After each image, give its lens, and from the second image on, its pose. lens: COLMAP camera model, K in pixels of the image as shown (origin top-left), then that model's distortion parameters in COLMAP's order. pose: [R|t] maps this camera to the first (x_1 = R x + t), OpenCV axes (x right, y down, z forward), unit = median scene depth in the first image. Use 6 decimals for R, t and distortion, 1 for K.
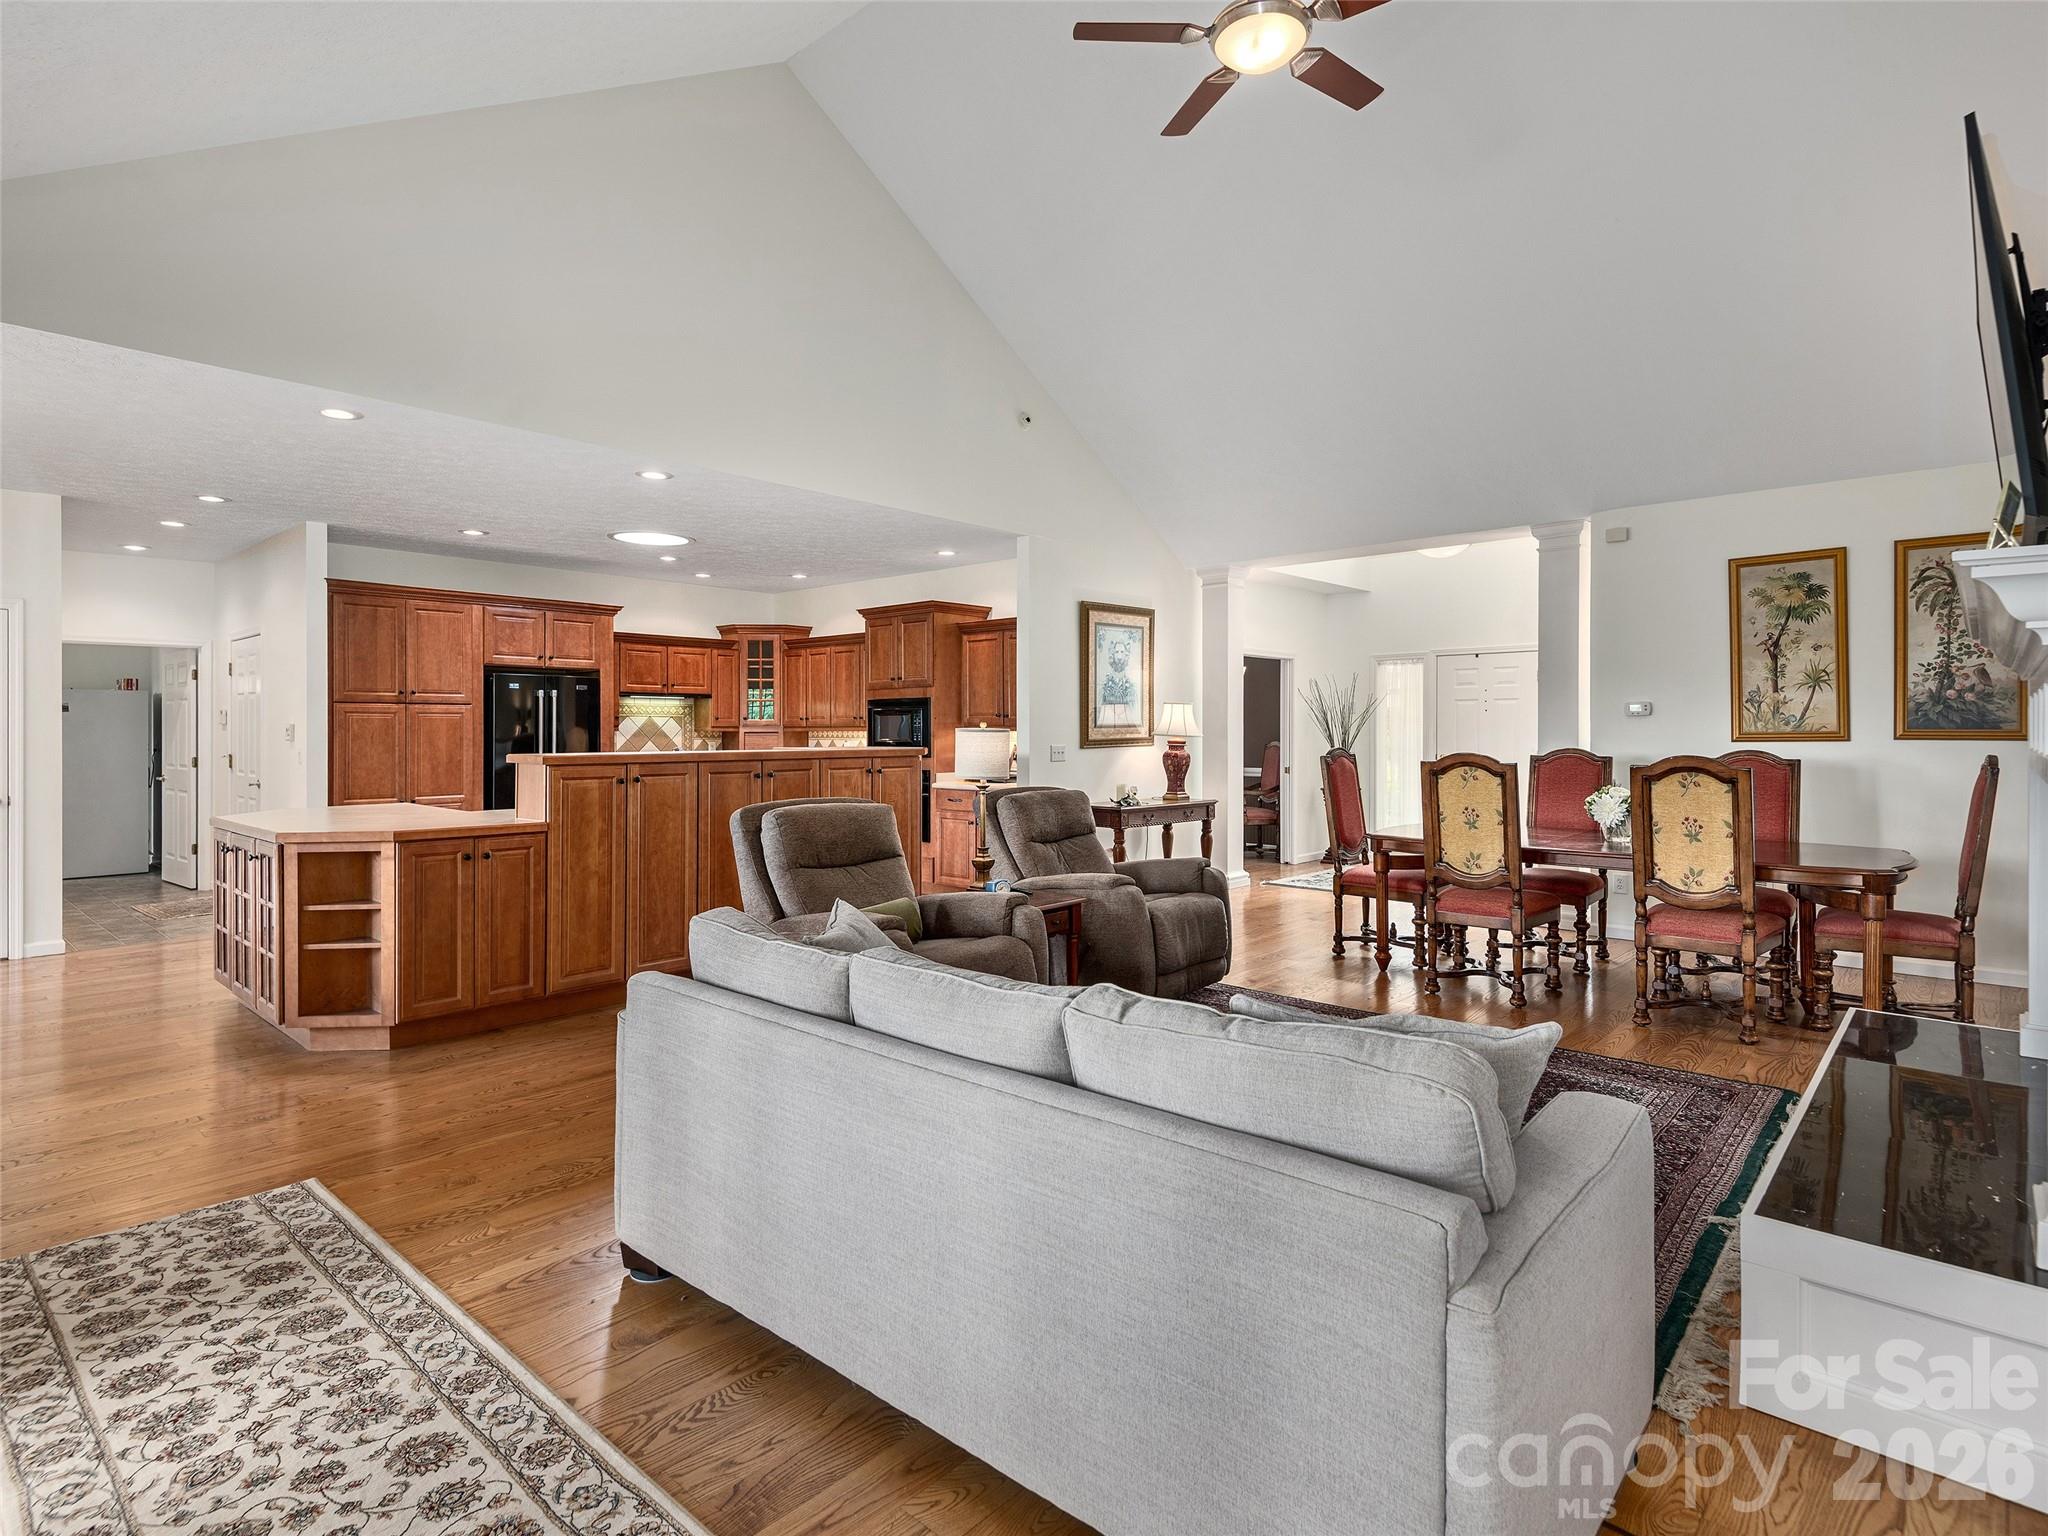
lens RADIAL K [[1045.1, 0, 1018.9], [0, 1045.1, 734.1], [0, 0, 1]] dist [0.015848, -0.009772]
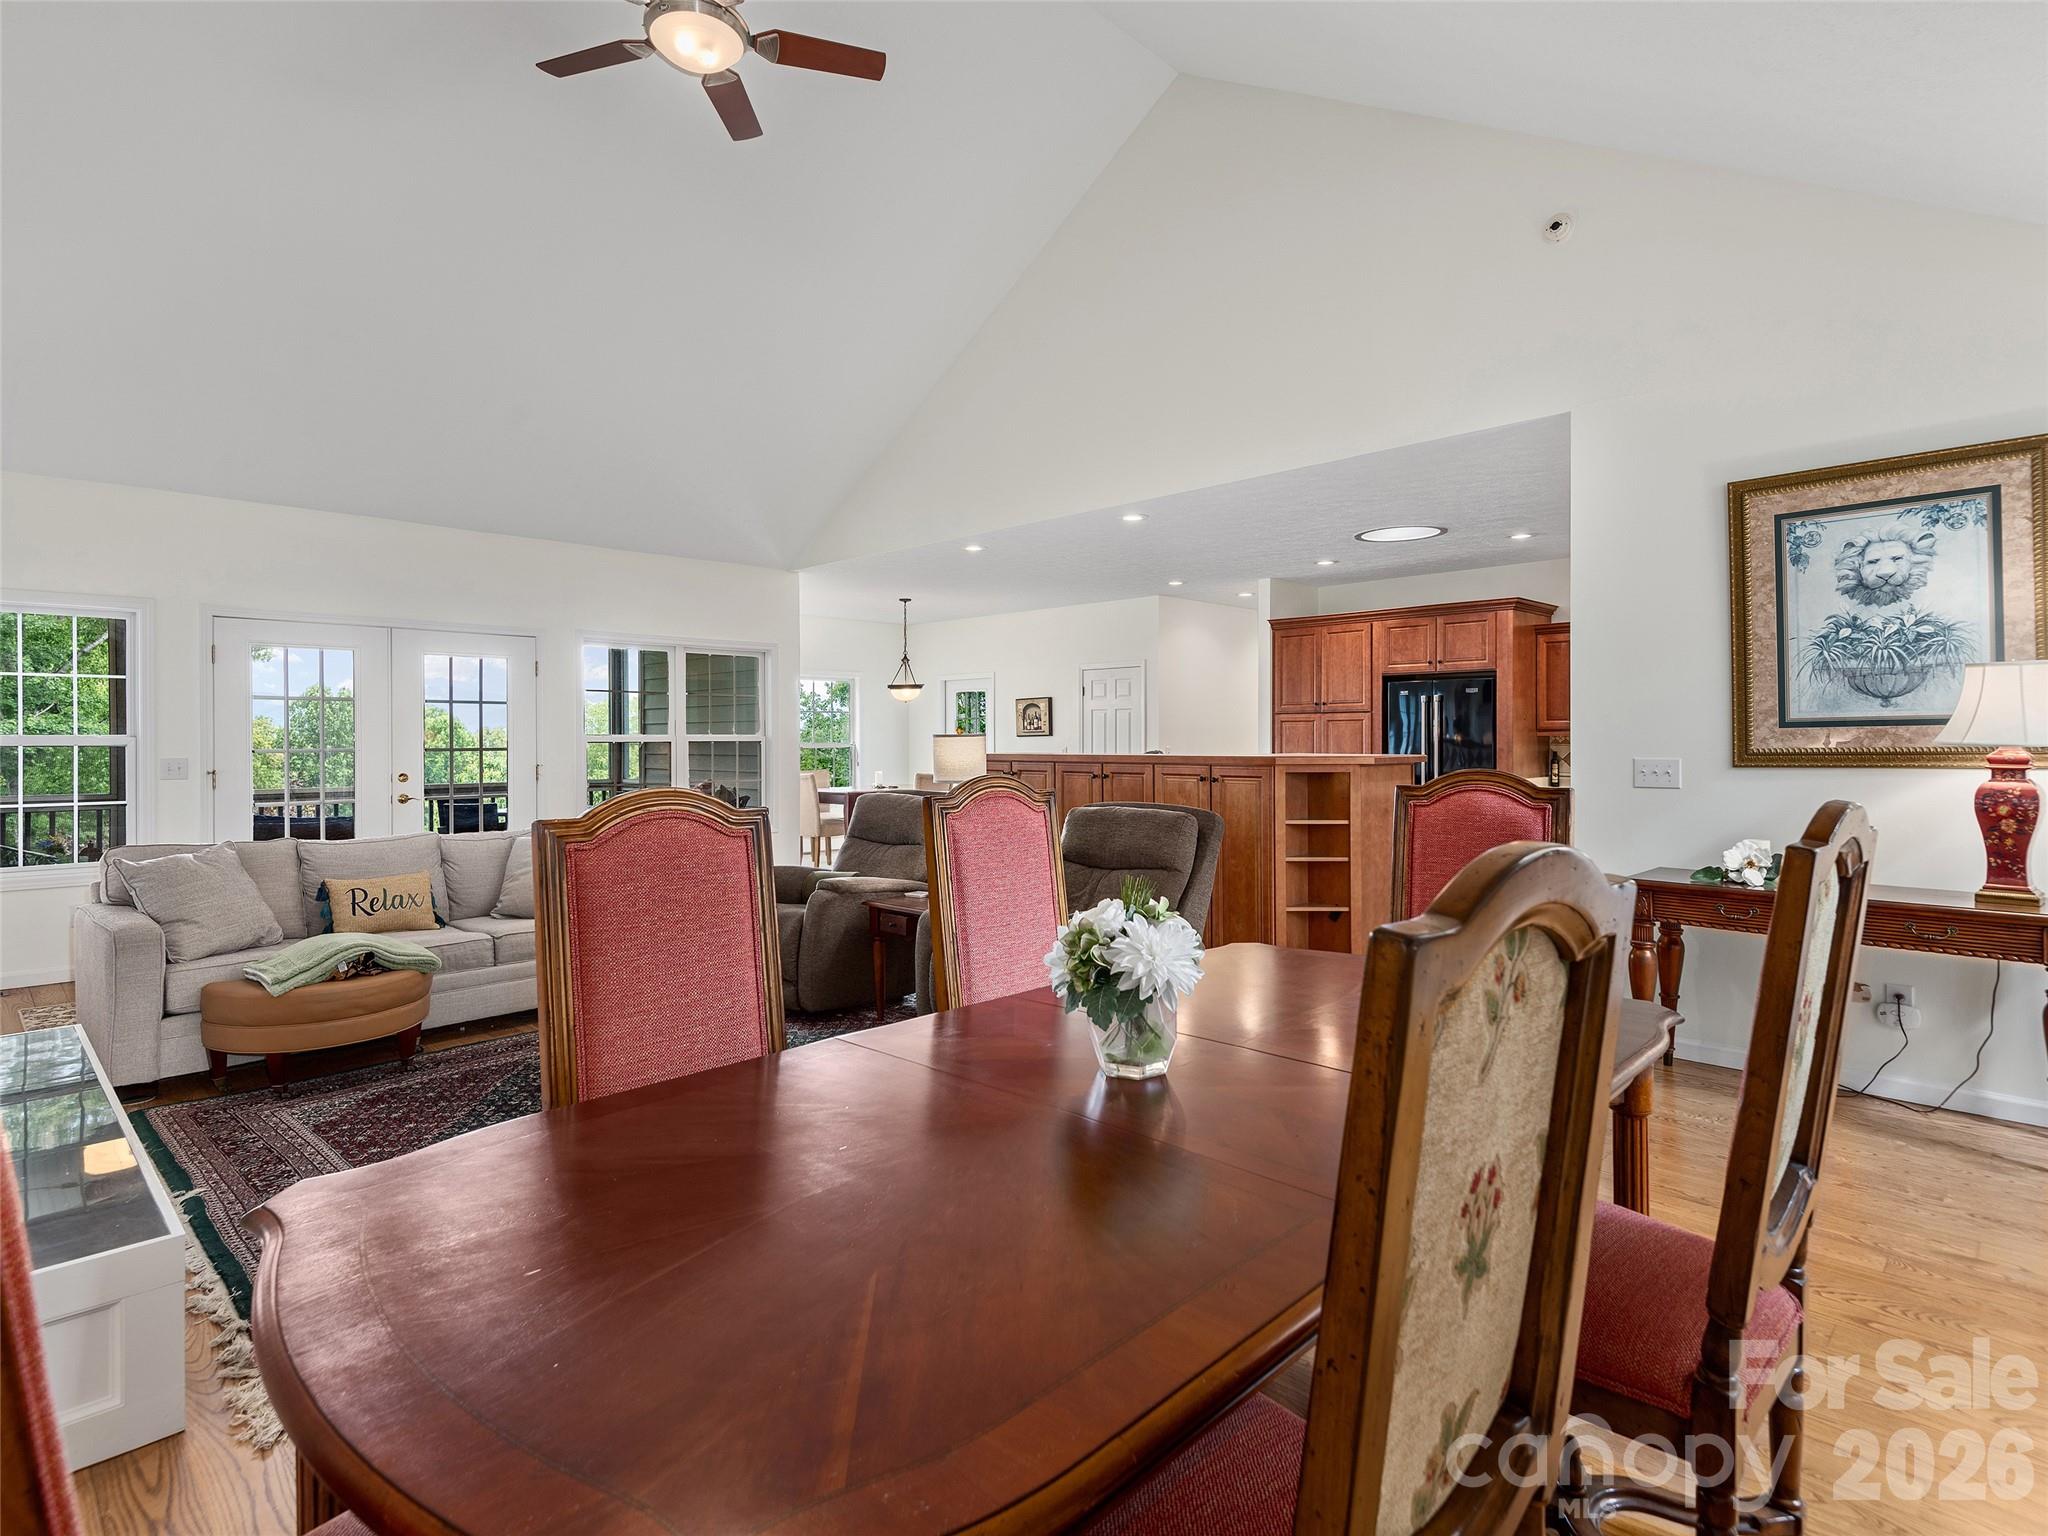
lens RADIAL K [[1045.1, 0, 1020.9], [0, 1045.1, 745.5], [0, 0, 1]] dist [0.015848, -0.009772]
pose [[-0.040231, 0.008113, -0.999157, 0.570450], [0.001677, 0.999966, 0.008052, -0.001832], [0.999189, -0.001352, -0.040244, 0.636439]]
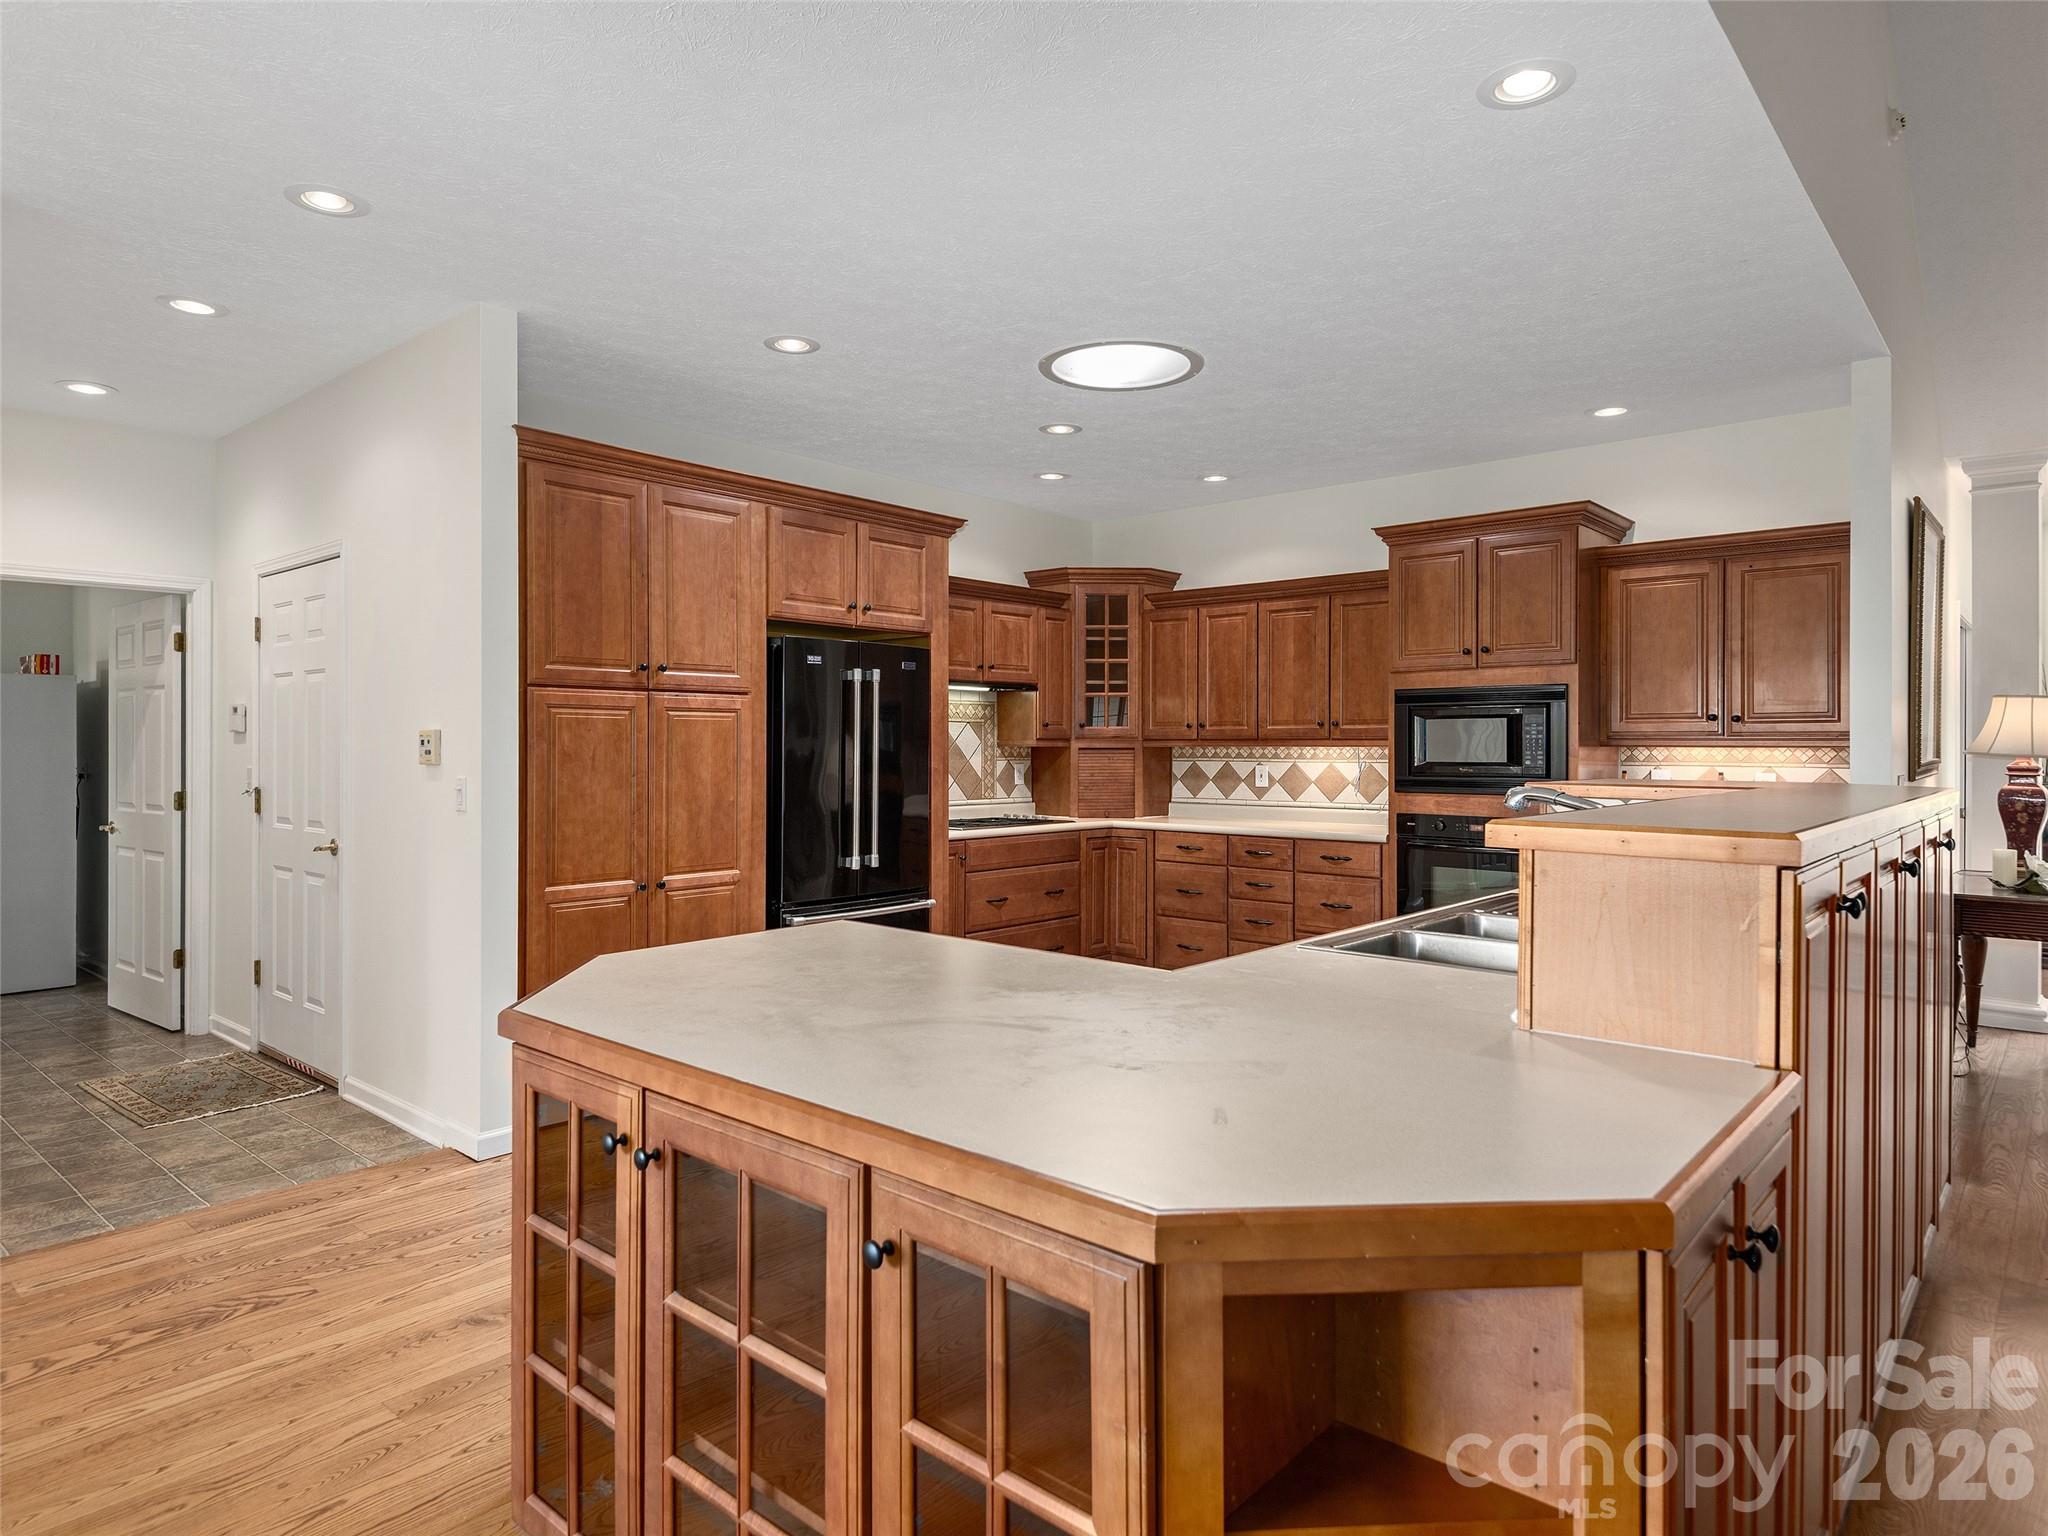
lens RADIAL K [[1199.2, 0, 1007.4], [0, 1199.2, 753.5], [0, 0, 1]] dist [0.025029, -0.000601]
pose [[0.999974, 0.001538, 0.007034, -0.377020], [-0.001560, 0.999994, 0.003070, -0.000825], [-0.007029, -0.003080, 0.999971, 0.384397]]
